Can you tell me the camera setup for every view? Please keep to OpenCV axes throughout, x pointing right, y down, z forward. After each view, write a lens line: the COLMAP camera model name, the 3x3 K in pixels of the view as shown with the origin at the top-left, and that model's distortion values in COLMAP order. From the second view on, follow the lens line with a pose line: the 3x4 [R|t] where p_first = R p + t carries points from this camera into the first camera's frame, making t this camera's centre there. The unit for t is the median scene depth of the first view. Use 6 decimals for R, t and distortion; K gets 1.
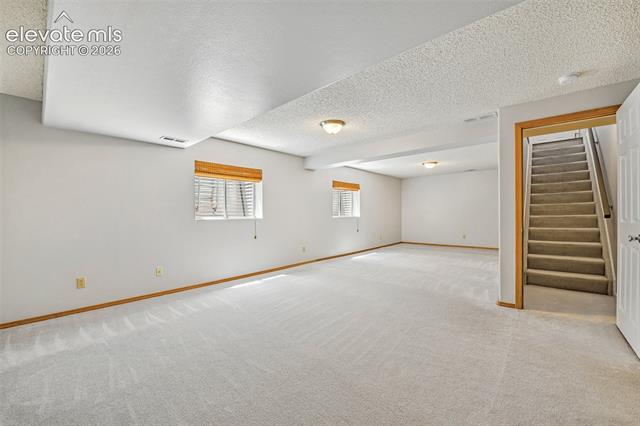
lens RADIAL K [[258.2, 0, 318.7], [0, 258.2, 212.6], [0, 0, 1]] dist [-0.001984, -0.000538]
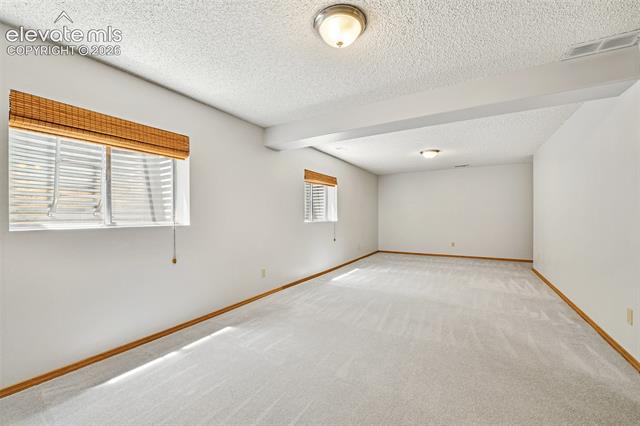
lens RADIAL K [[258.2, 0, 318.6], [0, 258.2, 217.0], [0, 0, 1]] dist [-0.001984, -0.000538]
pose [[0.981773, 0.003165, 0.190029, -0.040821], [-0.004252, 0.999977, 0.005316, 0.000642], [-0.190008, -0.006027, 0.981764, 0.315705]]
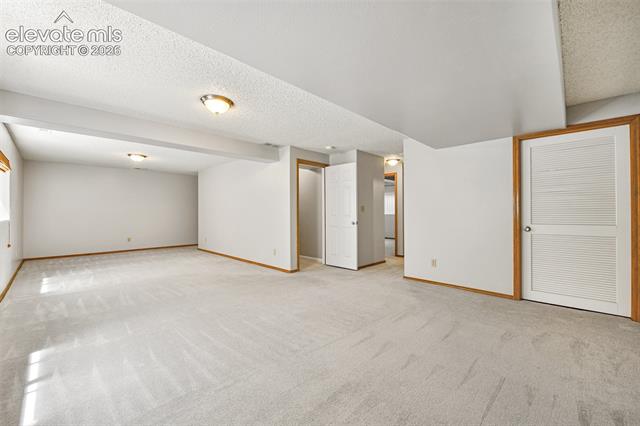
lens RADIAL K [[258.2, 0, 315.9], [0, 258.2, 214.4], [0, 0, 1]] dist [-0.001984, -0.000538]
pose [[0.042623, 0.004667, 0.999080, -0.404838], [-0.001627, 0.999988, -0.004602, 0.008119], [-0.999090, -0.001429, 0.042630, 0.382466]]
